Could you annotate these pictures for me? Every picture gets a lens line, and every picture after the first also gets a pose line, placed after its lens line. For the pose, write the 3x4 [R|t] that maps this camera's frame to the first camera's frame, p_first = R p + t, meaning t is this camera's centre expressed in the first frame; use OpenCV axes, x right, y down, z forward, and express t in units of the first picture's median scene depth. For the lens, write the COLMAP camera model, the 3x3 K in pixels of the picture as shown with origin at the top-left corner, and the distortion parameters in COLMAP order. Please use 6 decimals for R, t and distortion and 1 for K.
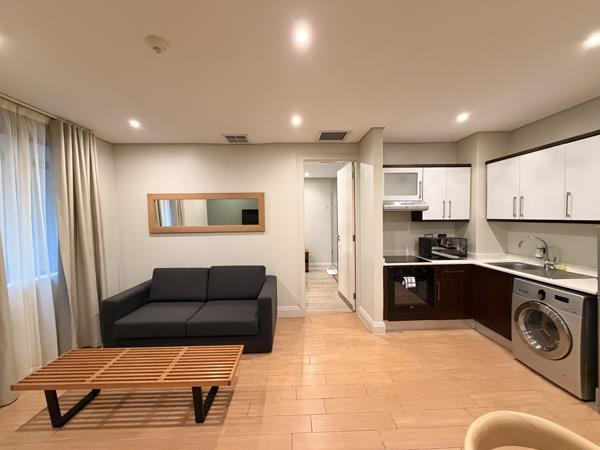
lens RADIAL K [[238.6, 0, 297.9], [0, 238.6, 226.6], [0, 0, 1]] dist [0.000255, -0.000080]
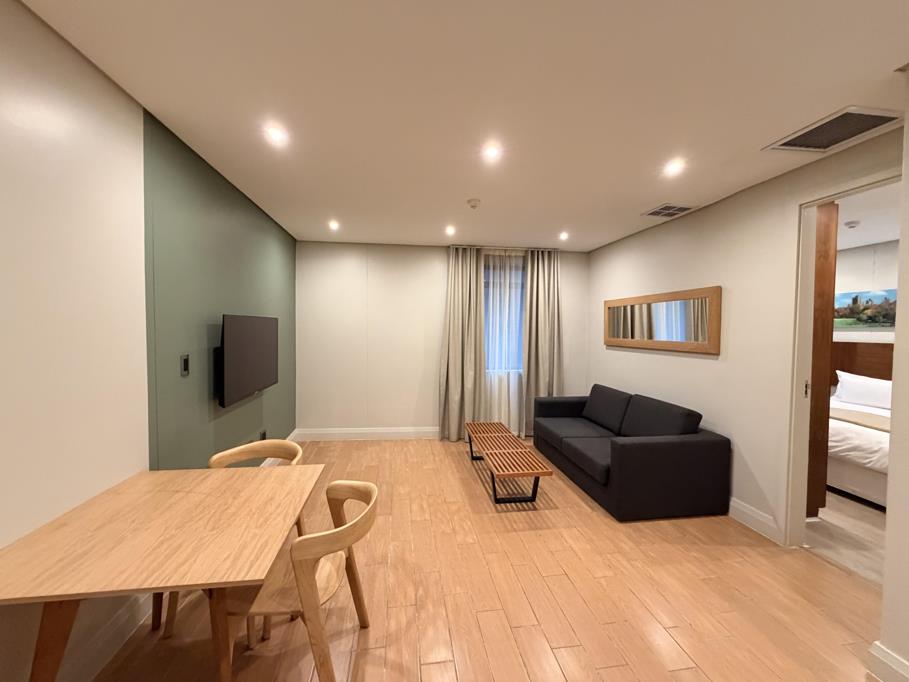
lens RADIAL K [[361.4, 0, 451.3], [0, 361.4, 343.4], [0, 0, 1]] dist [0.000255, -0.000080]
pose [[0.113000, 0.055979, -0.992017, 0.764795], [-0.050861, 0.997429, 0.050491, -0.020992], [0.992292, 0.044749, 0.115557, 0.325954]]
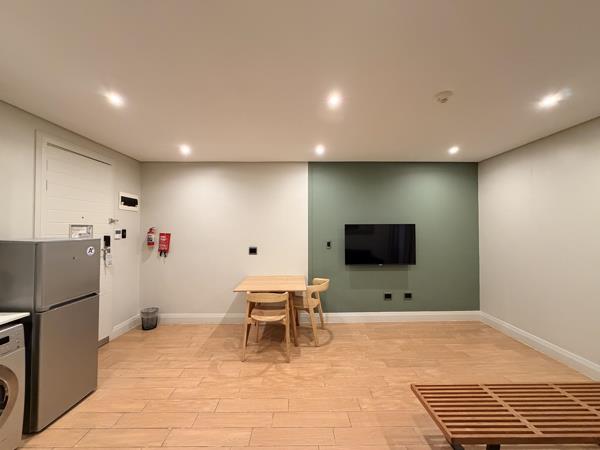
lens RADIAL K [[238.6, 0, 297.9], [0, 238.6, 226.6], [0, 0, 1]] dist [0.000255, -0.000080]
pose [[-0.999681, 0.015332, 0.020090, 0.104890], [0.015853, 0.999535, 0.026055, -0.045348], [-0.019681, 0.026365, -0.999459, 1.169203]]
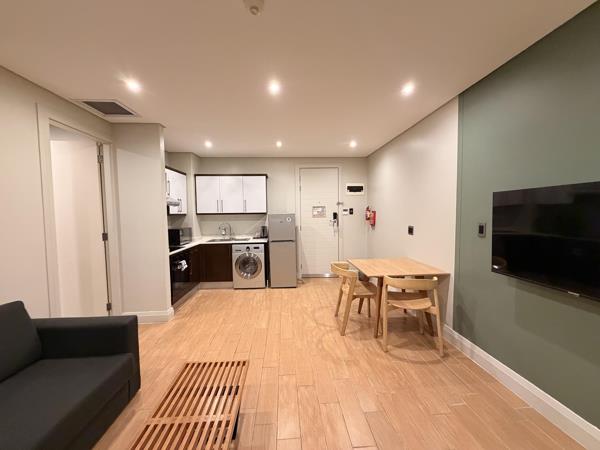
lens RADIAL K [[238.6, 0, 297.9], [0, 238.6, 226.6], [0, 0, 1]] dist [0.000255, -0.000080]
pose [[-0.027619, -0.046567, 0.998533, -0.749928], [0.054156, 0.997378, 0.048011, 0.013381], [-0.998150, 0.055402, -0.025025, 0.447931]]
